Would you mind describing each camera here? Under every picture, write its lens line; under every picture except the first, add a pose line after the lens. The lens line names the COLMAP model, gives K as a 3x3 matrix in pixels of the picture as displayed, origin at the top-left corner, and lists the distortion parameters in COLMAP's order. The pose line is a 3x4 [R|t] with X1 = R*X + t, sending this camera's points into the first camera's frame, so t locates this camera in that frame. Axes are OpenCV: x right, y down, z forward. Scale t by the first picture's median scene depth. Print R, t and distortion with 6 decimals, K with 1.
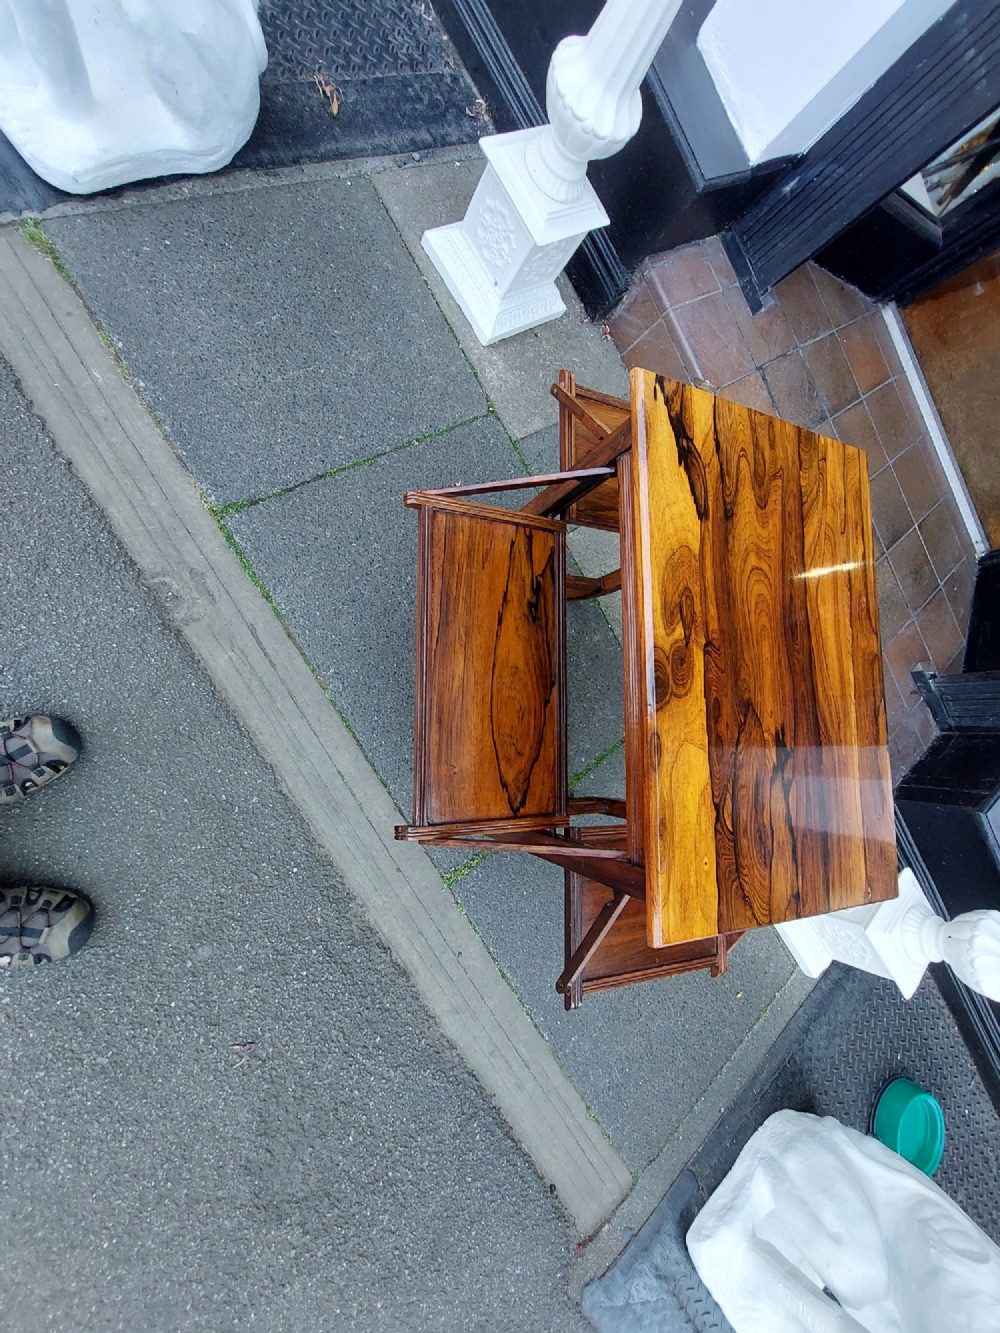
lens RADIAL K [[540.0, 0, 503.7], [0, 540.0, 672.7], [0, 0, 1]] dist [-0.018433, 0.000335]
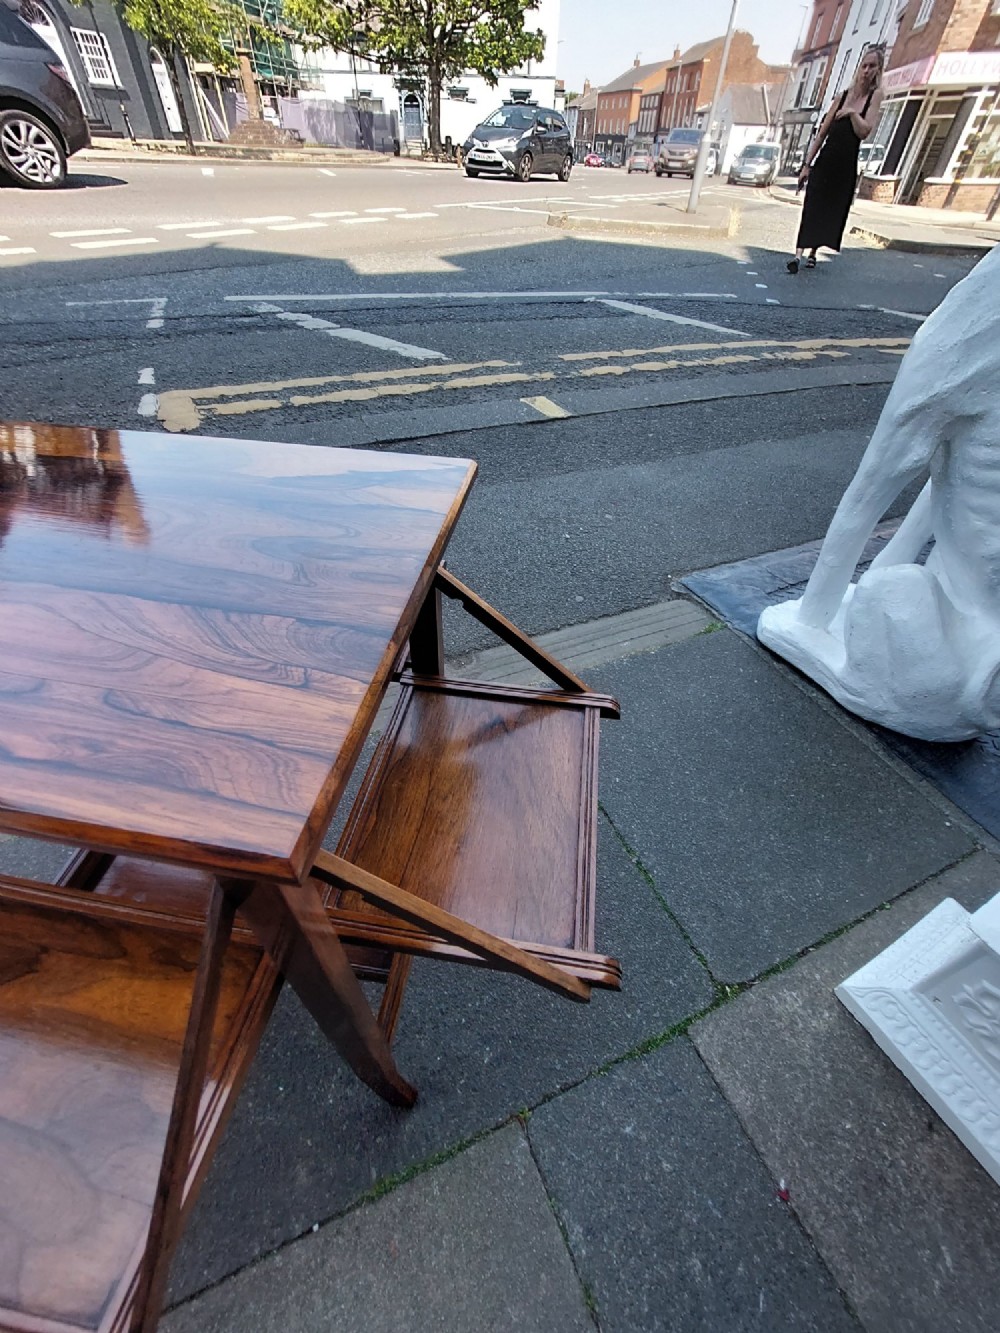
lens RADIAL K [[554.4, 0, 495.8], [0, 554.4, 653.4], [0, 0, 1]] dist [-0.015990, 0.000053]
pose [[-0.128570, 0.288298, -0.948870, 0.596415], [-0.991257, -0.008741, 0.131657, -0.366827], [0.029662, 0.957501, 0.286901, 0.528488]]
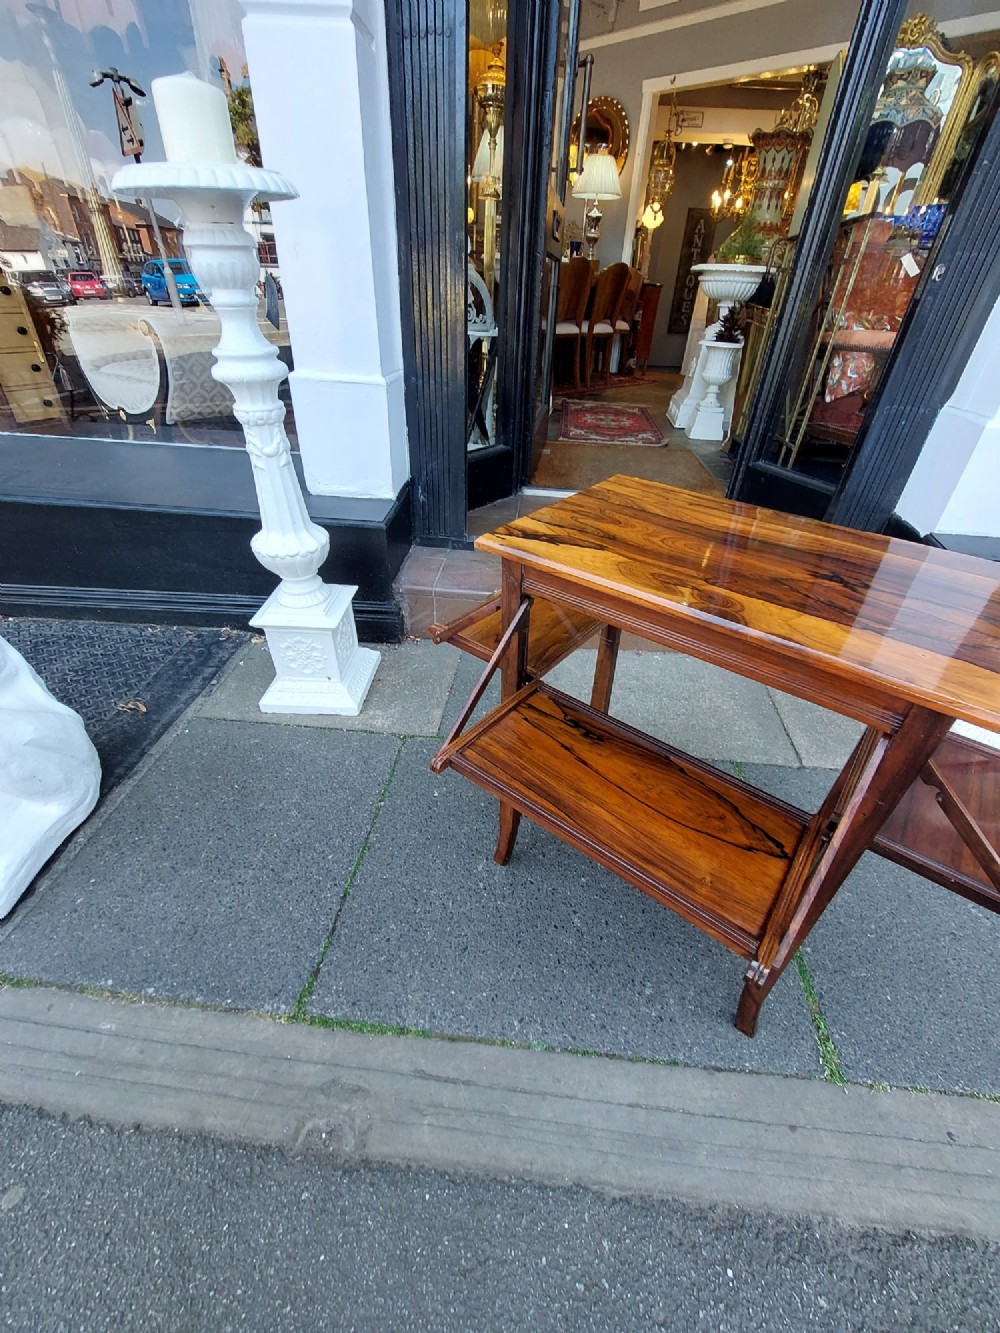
lens RADIAL K [[534.3, 0, 505.3], [0, 534.3, 669.9], [0, 0, 1]] dist [-0.018102, -0.000365]
pose [[0.574447, -0.752201, 0.322807, -0.181468], [0.802720, 0.440520, -0.401975, 0.069929], [0.160163, 0.490036, 0.856862, 0.036453]]
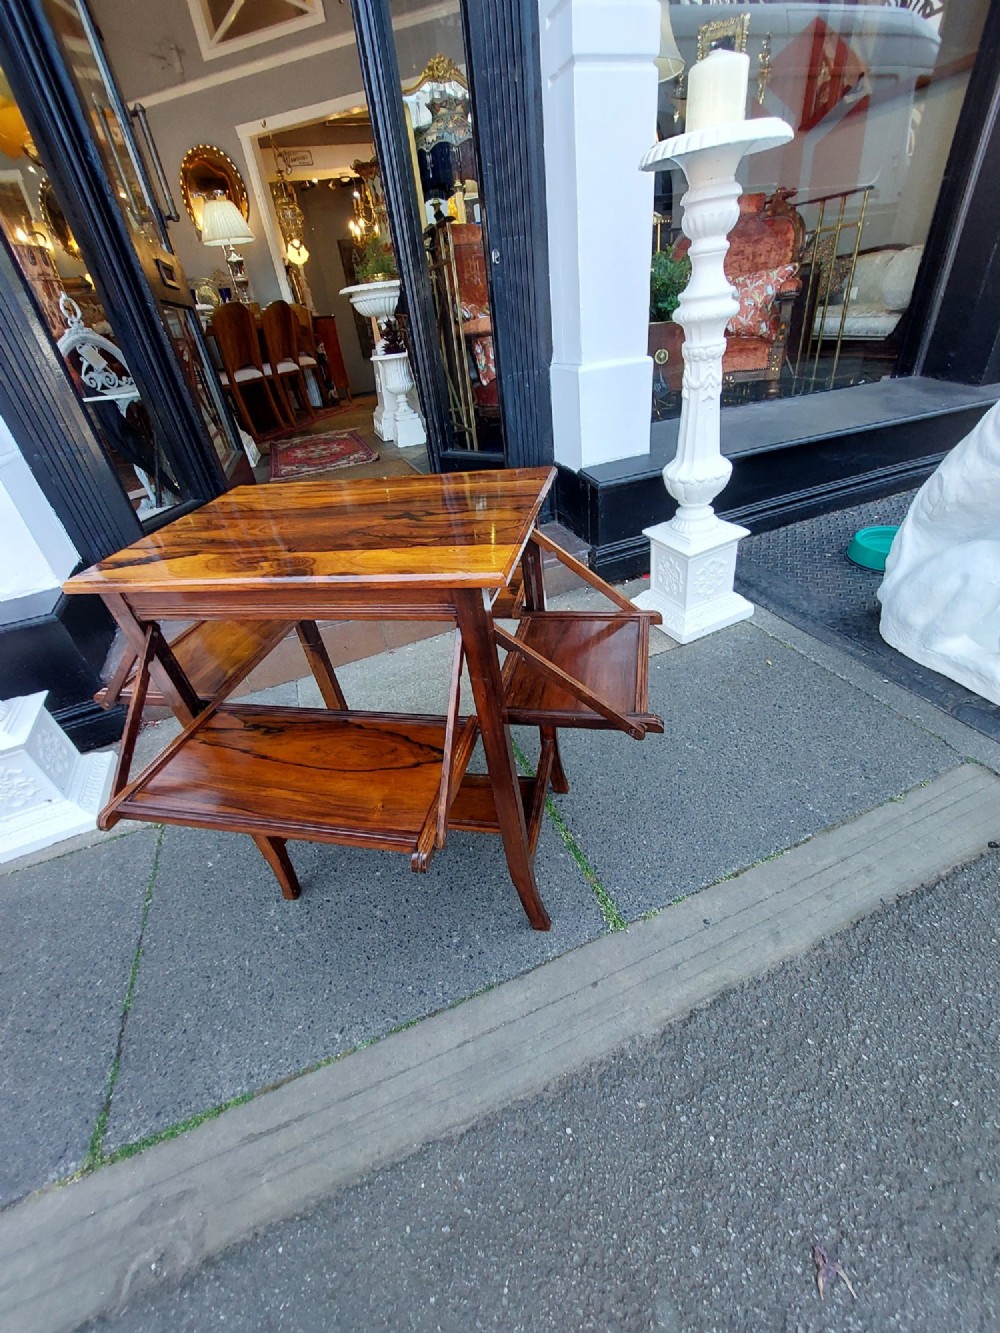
lens RADIAL K [[540.0, 0, 503.7], [0, 540.0, 672.7], [0, 0, 1]] dist [-0.018433, 0.000335]
pose [[0.137434, -0.873886, 0.466300, -0.180600], [0.986914, 0.080730, -0.139580, 0.307563], [0.084333, 0.479381, 0.873545, 0.058657]]
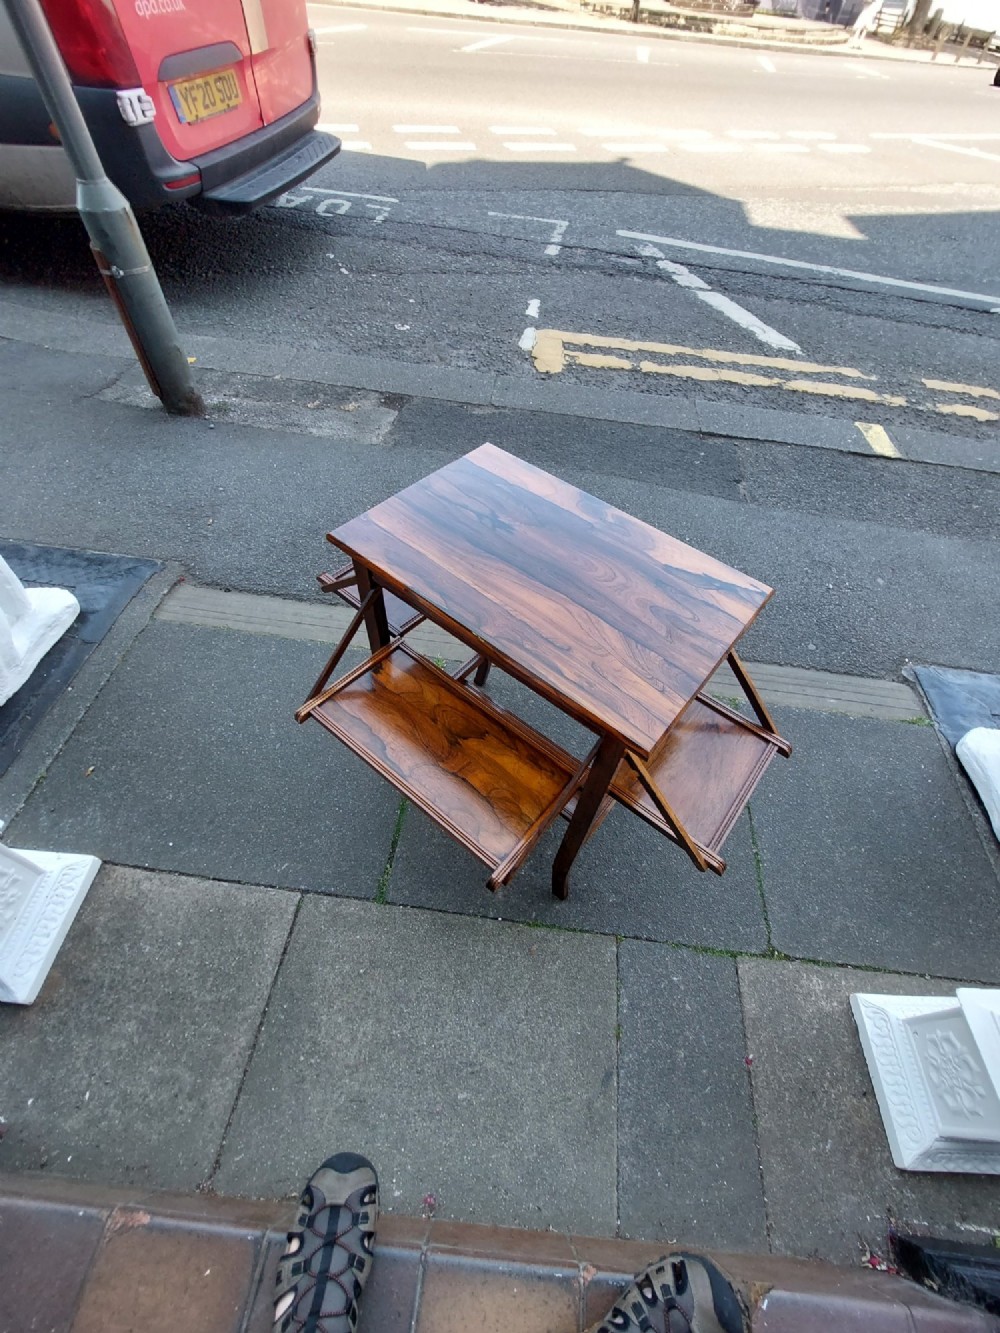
lens RADIAL K [[556.7, 0, 512.4], [0, 556.7, 674.1], [0, 0, 1]] dist [-0.020497, 0.000094]
pose [[-0.535630, 0.278735, -0.797124, 0.974997], [-0.810024, -0.436377, 0.391708, -0.348559], [-0.238664, 0.855501, 0.459519, 0.339615]]
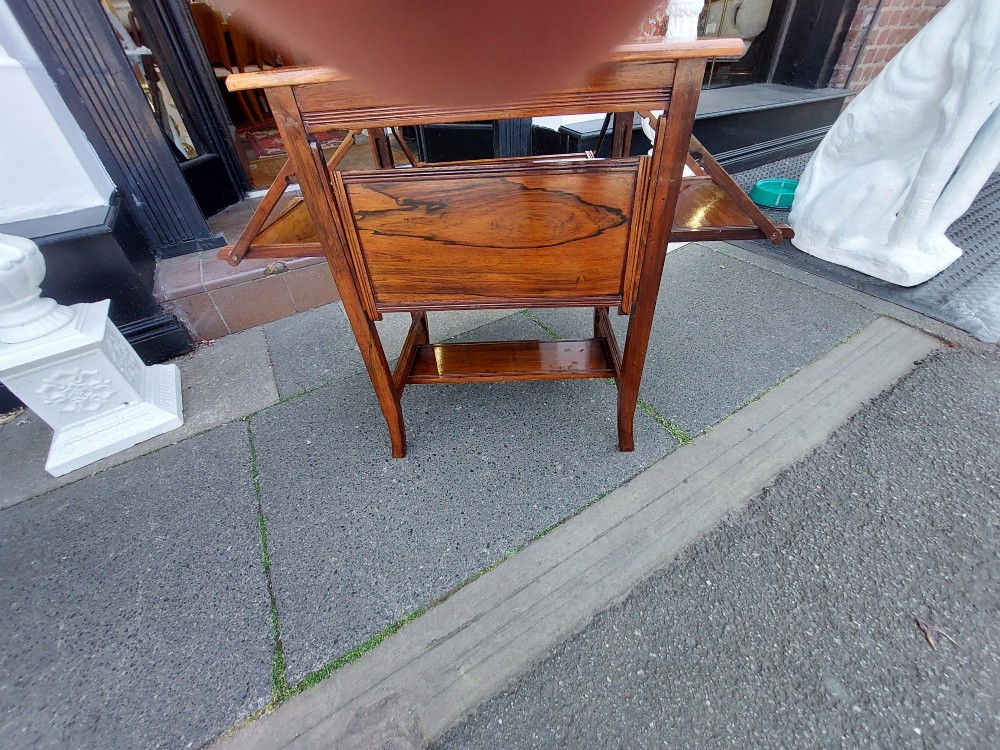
lens RADIAL K [[405.1, 0, 503.9], [0, 405.1, 369.7], [0, 0, 1]] dist [-0.018433, 0.000335]
pose [[0.004800, -0.905639, 0.424023, -0.327489], [0.998808, 0.024942, 0.041965, -0.009033], [-0.048581, 0.423316, 0.904678, 0.244673]]
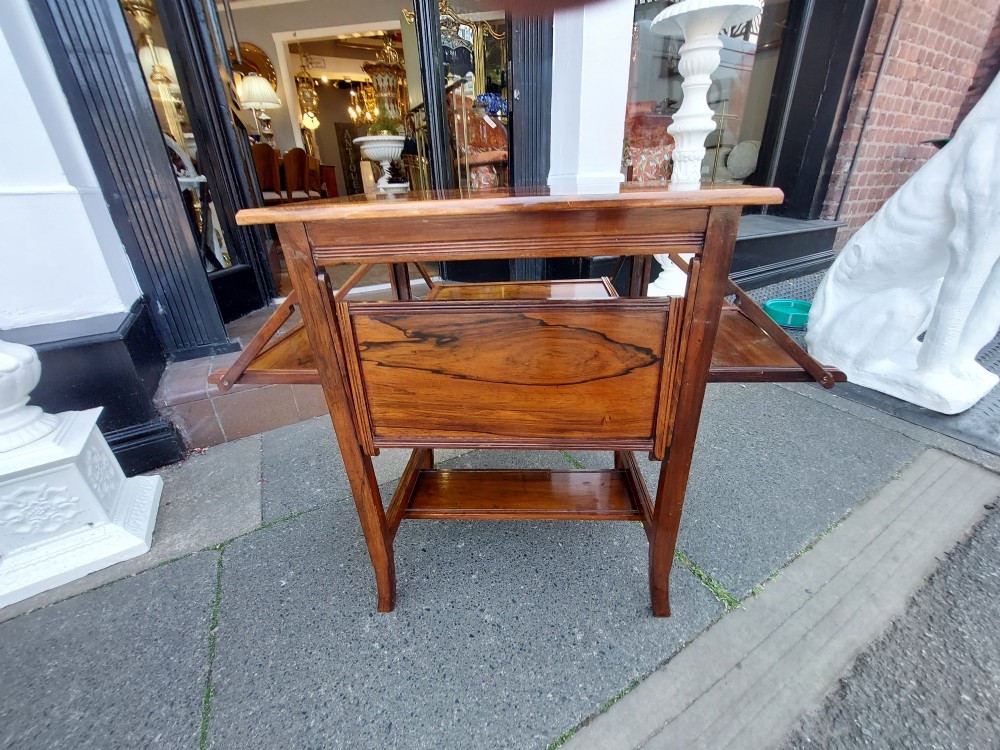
lens RADIAL K [[404.6, 0, 504.3], [0, 404.6, 368.1], [0, 0, 1]] dist [-0.025830, 0.004199]
pose [[0.043322, -0.776948, 0.628073, -0.237231], [0.997988, 0.062786, 0.008832, -0.014576], [-0.046296, 0.626426, 0.778105, 0.278190]]
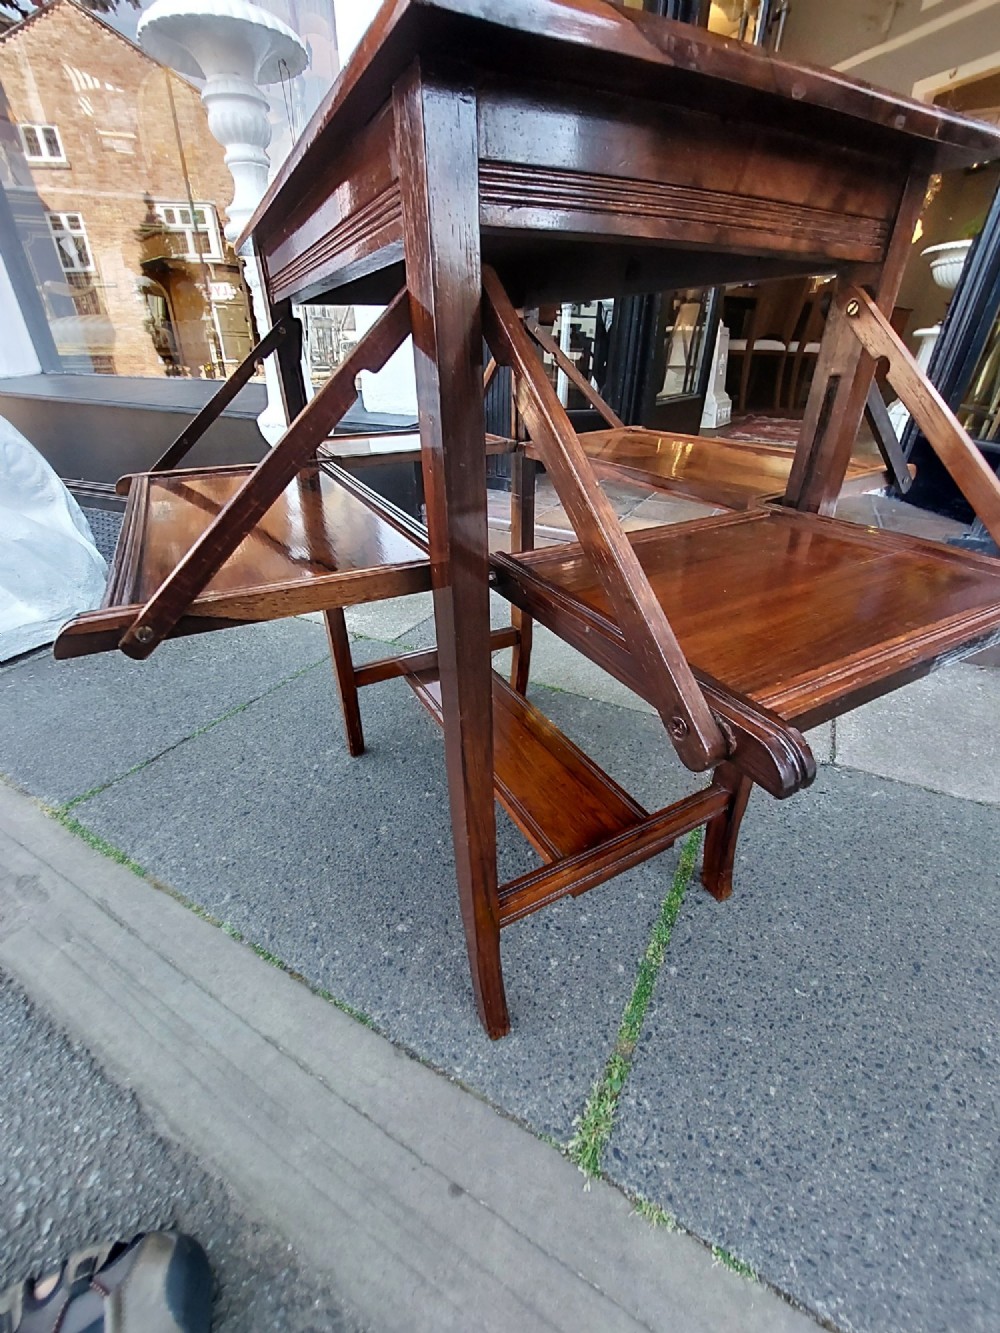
lens RADIAL K [[539.3, 0, 500.8], [0, 539.3, 669.2], [0, 0, 1]] dist [-0.025830, 0.004199]
pose [[0.793231, -0.591101, 0.146233, 0.008314], [0.513523, 0.520326, -0.682316, 0.453556], [0.327229, 0.616328, 0.716283, 0.476648]]
